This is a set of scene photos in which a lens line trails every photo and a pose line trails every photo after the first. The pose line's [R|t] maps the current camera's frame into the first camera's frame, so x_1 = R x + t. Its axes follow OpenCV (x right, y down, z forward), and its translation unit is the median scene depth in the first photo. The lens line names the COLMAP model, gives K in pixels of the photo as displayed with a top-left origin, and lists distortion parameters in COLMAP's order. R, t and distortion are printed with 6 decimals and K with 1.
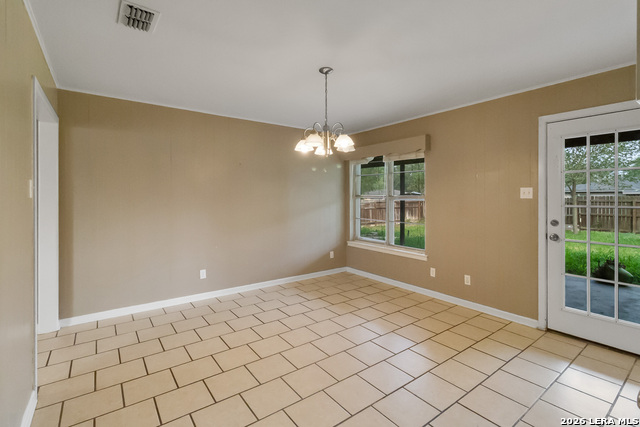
lens RADIAL K [[299.4, 0, 323.0], [0, 299.4, 199.7], [0, 0, 1]] dist [0.000494, -0.000268]
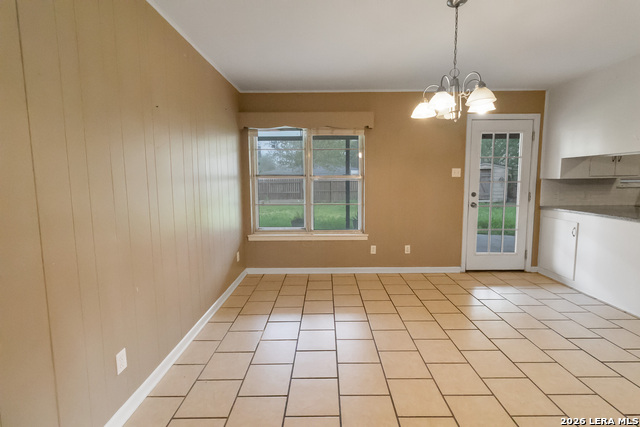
lens RADIAL K [[286.9, 0, 324.5], [0, 286.9, 209.2], [0, 0, 1]] dist [-0.000918, -0.000429]
pose [[0.605034, -0.084716, 0.791680, -0.656199], [0.013871, 0.995294, 0.095903, 0.008594], [-0.796079, -0.047044, 0.603362, 0.701126]]
